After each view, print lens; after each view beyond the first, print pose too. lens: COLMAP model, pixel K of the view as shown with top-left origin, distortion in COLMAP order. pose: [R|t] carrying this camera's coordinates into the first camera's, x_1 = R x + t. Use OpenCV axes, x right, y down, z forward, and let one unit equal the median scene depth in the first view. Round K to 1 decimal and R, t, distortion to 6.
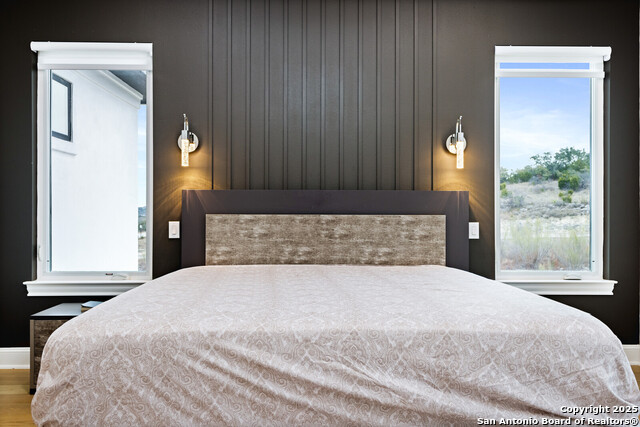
lens RADIAL K [[504.7, 0, 321.2], [0, 504.7, 214.1], [0, 0, 1]] dist [0.010150, 0.003945]
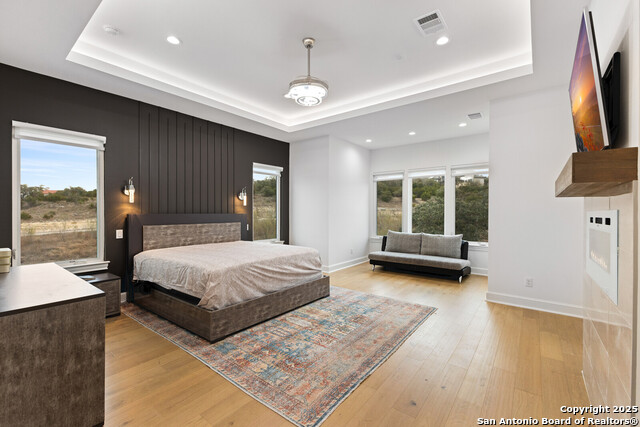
lens RADIAL K [[278.1, 0, 318.5], [0, 278.1, 211.8], [0, 0, 1]] dist [0.014071, 0.000058]
pose [[0.637423, -0.003473, 0.770506, -0.656972], [-0.001811, 0.999980, 0.006005, -0.065565], [-0.770512, -0.005223, 0.637404, -0.297558]]
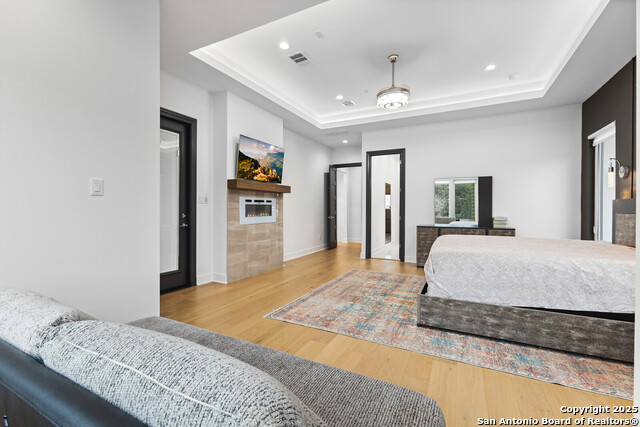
lens RADIAL K [[278.1, 0, 320.3], [0, 278.1, 210.7], [0, 0, 1]] dist [0.014071, 0.000058]
pose [[-0.476136, 0.001215, -0.879371, 1.105029], [-0.006125, 0.999970, 0.004698, -0.007471], [0.879350, 0.007622, -0.476114, 0.568136]]
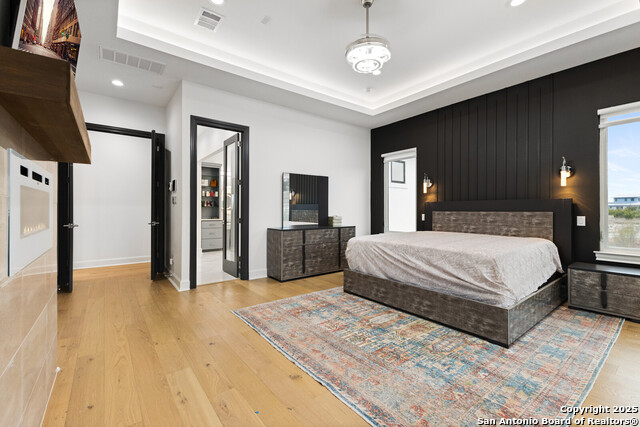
lens RADIAL K [[278.1, 0, 323.1], [0, 278.1, 210.0], [0, 0, 1]] dist [0.014071, 0.000058]
pose [[0.591307, -0.003633, -0.806438, 0.575815], [0.000518, 0.999991, -0.004125, -0.001306], [0.806446, 0.002022, 0.591304, -0.271547]]
